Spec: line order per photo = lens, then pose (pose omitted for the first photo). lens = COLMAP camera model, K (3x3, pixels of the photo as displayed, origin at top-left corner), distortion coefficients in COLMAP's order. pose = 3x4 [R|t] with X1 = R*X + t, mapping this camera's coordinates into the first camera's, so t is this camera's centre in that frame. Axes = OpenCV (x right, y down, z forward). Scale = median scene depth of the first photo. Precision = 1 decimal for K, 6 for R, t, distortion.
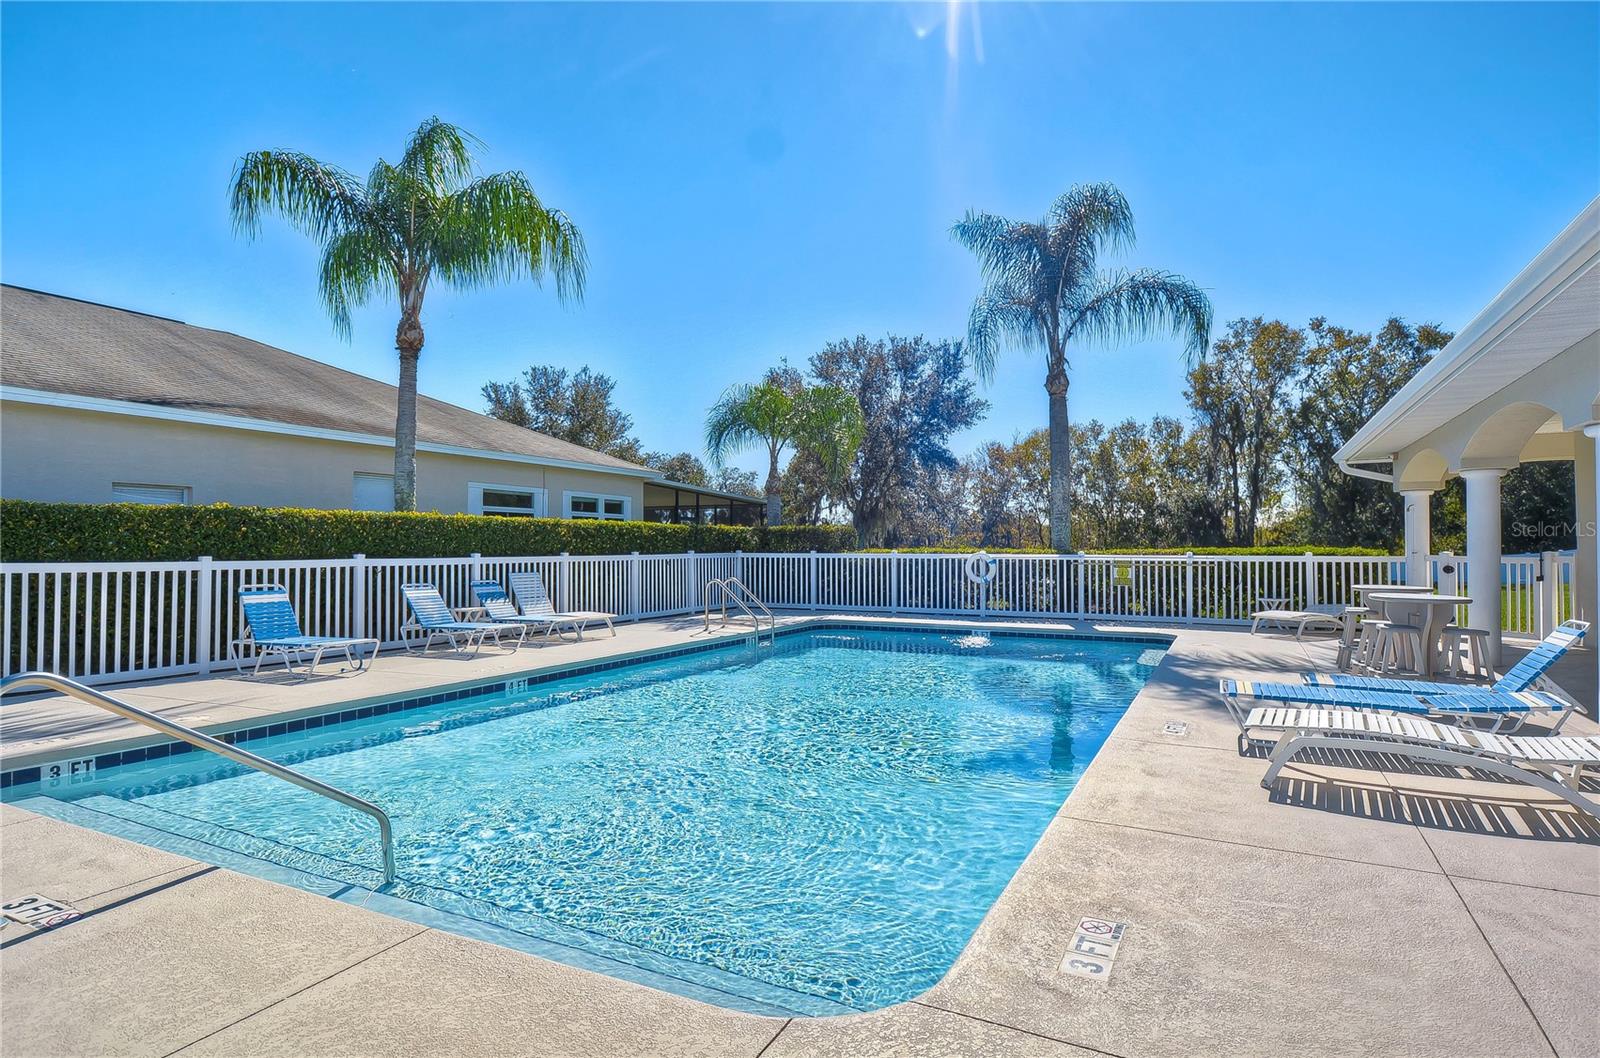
lens RADIAL K [[854.1, 0, 800.0], [0, 854.1, 529.0], [0, 0, 1]] dist [-0.009085, -0.003025]
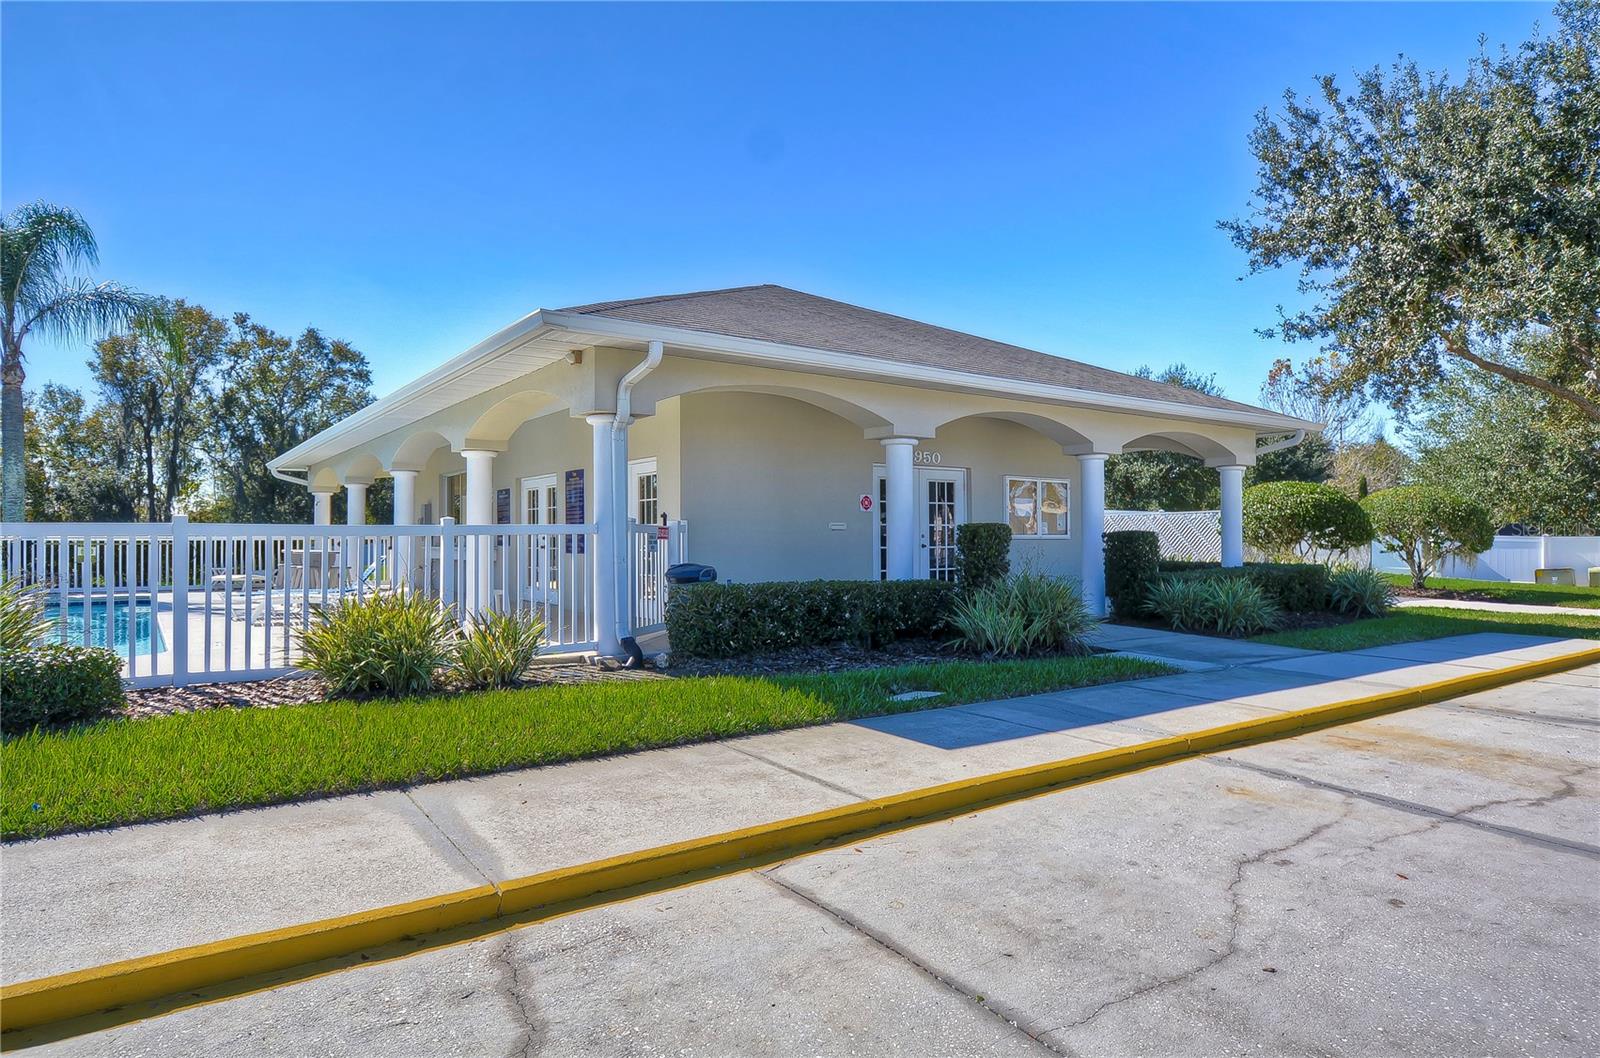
lens RADIAL K [[923.9, 0, 832.8], [0, 923.9, 536.8], [0, 0, 1]] dist [0.003056, -0.017488]
pose [[0.430475, 0.001035, 0.902602, -0.082145], [-0.016525, 0.999841, 0.006735, 0.001795], [-0.902451, -0.017815, 0.430424, -0.118789]]
